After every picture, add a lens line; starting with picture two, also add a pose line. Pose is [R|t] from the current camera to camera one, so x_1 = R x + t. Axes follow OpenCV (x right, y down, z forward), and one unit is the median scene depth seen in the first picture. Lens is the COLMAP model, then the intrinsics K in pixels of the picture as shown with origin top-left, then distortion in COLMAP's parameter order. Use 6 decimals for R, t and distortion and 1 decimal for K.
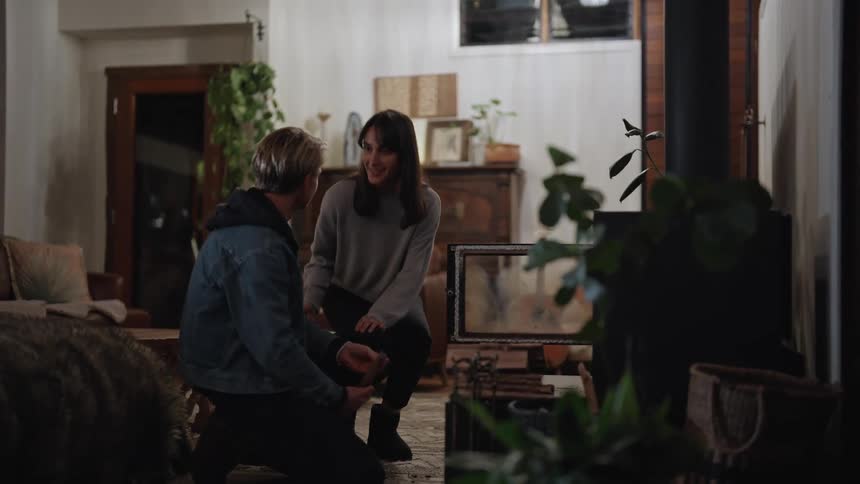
lens RADIAL K [[1197.9, 0, 430.0], [0, 1197.9, 242.0], [0, 0, 1]] dist [-0.115553, 0.932553]
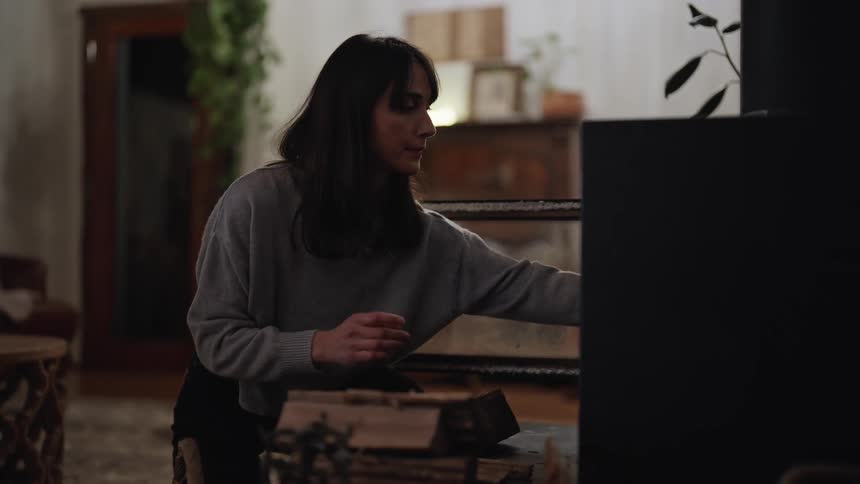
lens RADIAL K [[1197.9, 0, 430.0], [0, 1197.9, 242.0], [0, 0, 1]] dist [-0.115553, 0.932553]
pose [[0.995226, -0.002353, -0.097574, 0.052666], [0.003542, 0.999921, 0.012021, 0.007598], [0.097538, -0.012309, 0.995156, 0.219899]]
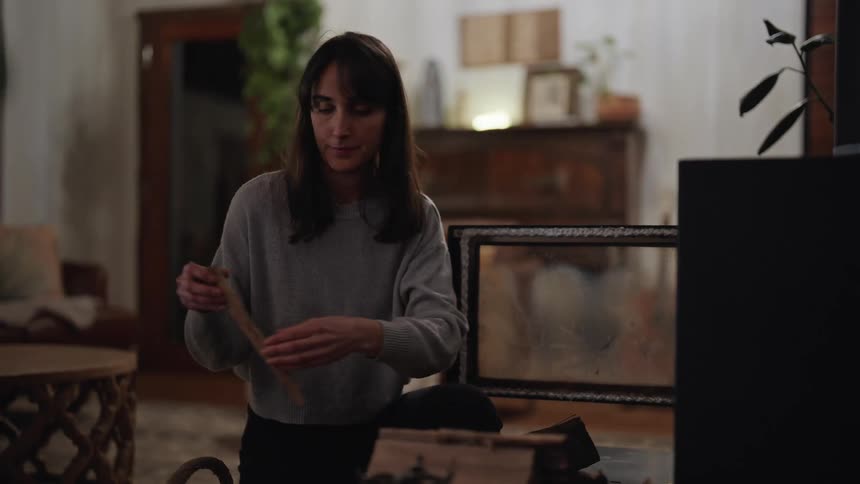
lens RADIAL K [[1197.9, 0, 430.0], [0, 1197.9, 242.0], [0, 0, 1]] dist [-0.115553, 0.932553]
pose [[0.991278, 0.000310, -0.131789, 0.043467], [0.002145, 0.999827, 0.018486, -0.000583], [0.131772, -0.018607, 0.991105, 0.220153]]
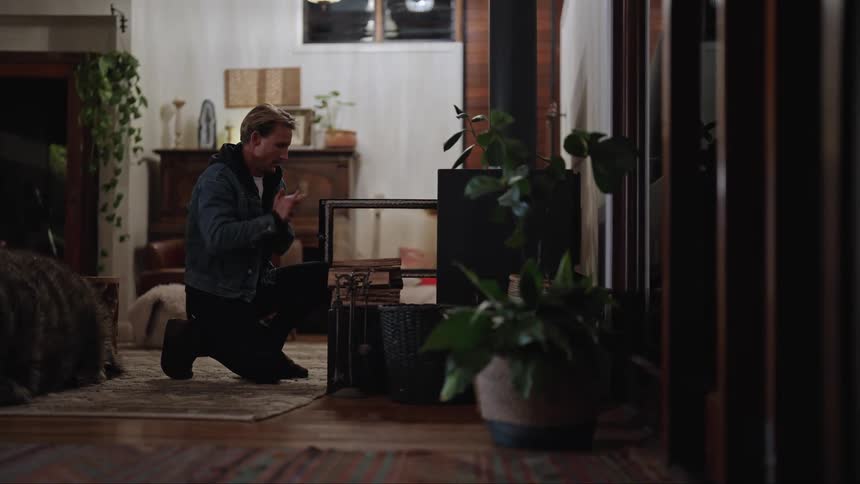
lens RADIAL K [[1197.9, 0, 430.0], [0, 1197.9, 242.0], [0, 0, 1]] dist [-0.115553, 0.932553]
pose [[0.987601, 0.004157, 0.156932, -0.035486], [-0.004260, 0.999991, 0.000320, 0.024035], [-0.156929, -0.000984, 0.987609, -0.139469]]
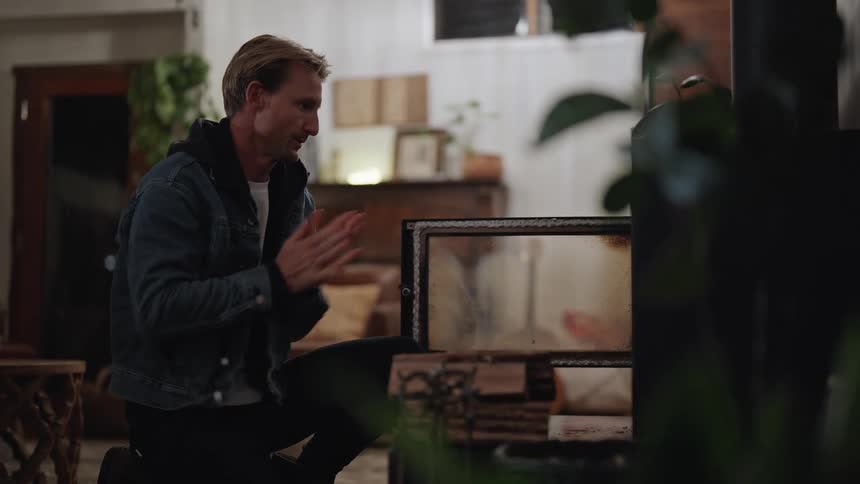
lens RADIAL K [[1197.9, 0, 430.0], [0, 1197.9, 242.0], [0, 0, 1]] dist [-0.115553, 0.932553]
pose [[0.999883, -0.002949, 0.015036, 0.010577], [0.003747, 0.998571, -0.053309, 0.026296], [-0.014857, 0.053359, 0.998465, 0.169631]]
